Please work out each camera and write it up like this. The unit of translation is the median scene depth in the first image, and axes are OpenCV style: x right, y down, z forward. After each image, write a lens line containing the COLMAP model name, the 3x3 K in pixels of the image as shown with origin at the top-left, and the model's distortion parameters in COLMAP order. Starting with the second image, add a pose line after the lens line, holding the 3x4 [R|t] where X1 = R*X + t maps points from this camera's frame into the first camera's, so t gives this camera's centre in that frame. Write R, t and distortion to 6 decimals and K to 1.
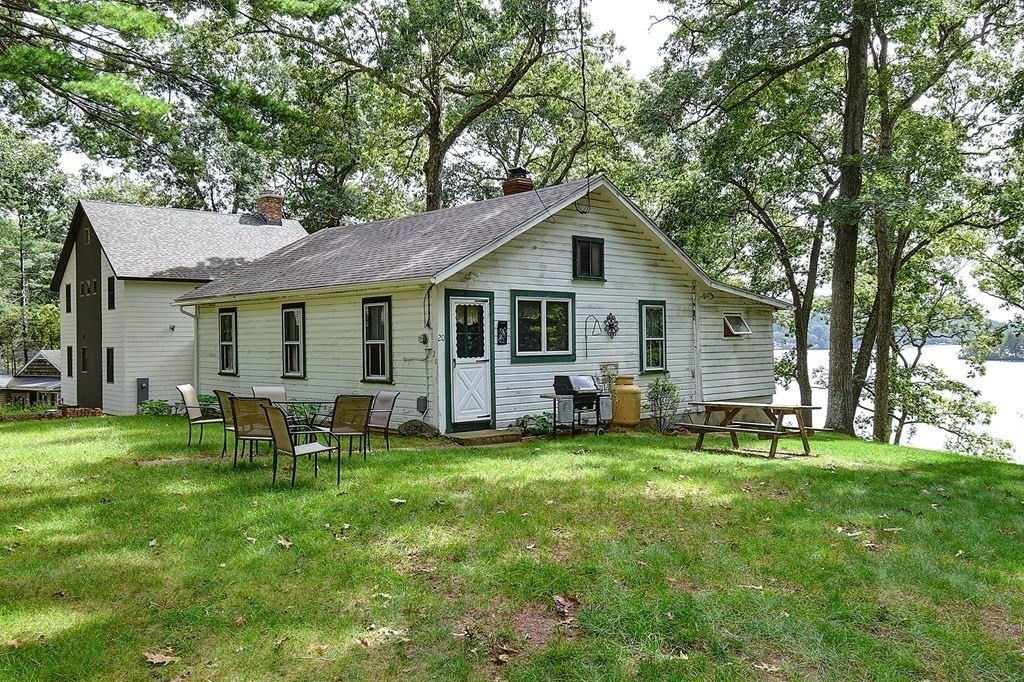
lens RADIAL K [[854.5, 0, 512.0], [0, 854.5, 341.2], [0, 0, 1]] dist [0.013128, -0.008622]
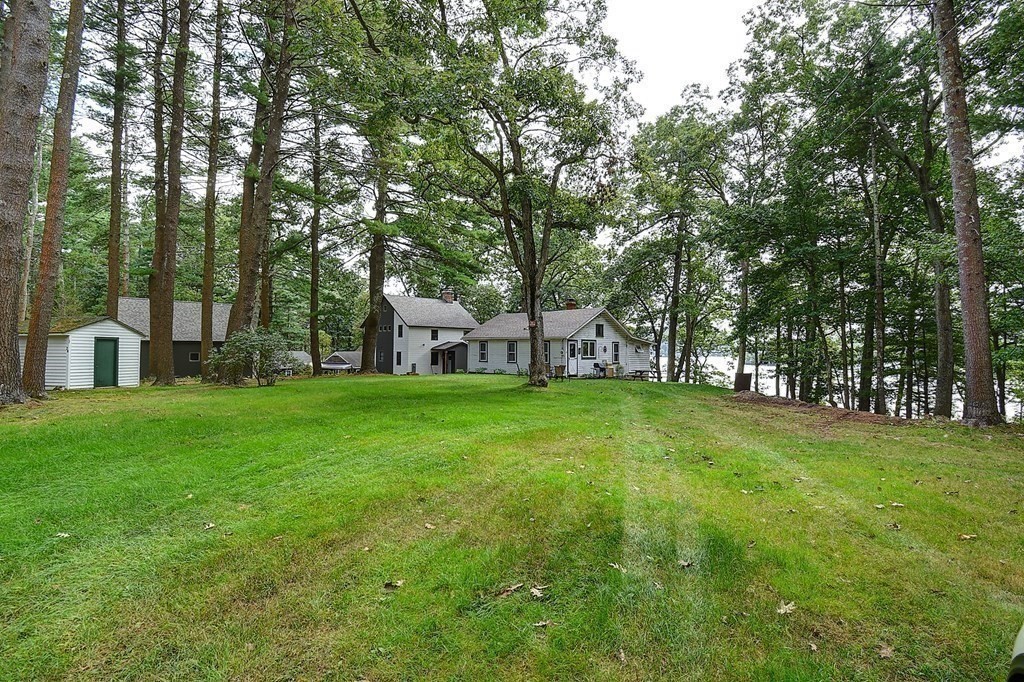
lens RADIAL K [[484.7, 0, 510.7], [0, 484.7, 342.4], [0, 0, 1]] dist [0.003650, 0.000120]
pose [[0.999147, 0.018600, 0.036858, -0.203677], [-0.018052, 0.999723, -0.015130, -0.005548], [-0.037129, 0.014452, 0.999206, -0.571407]]
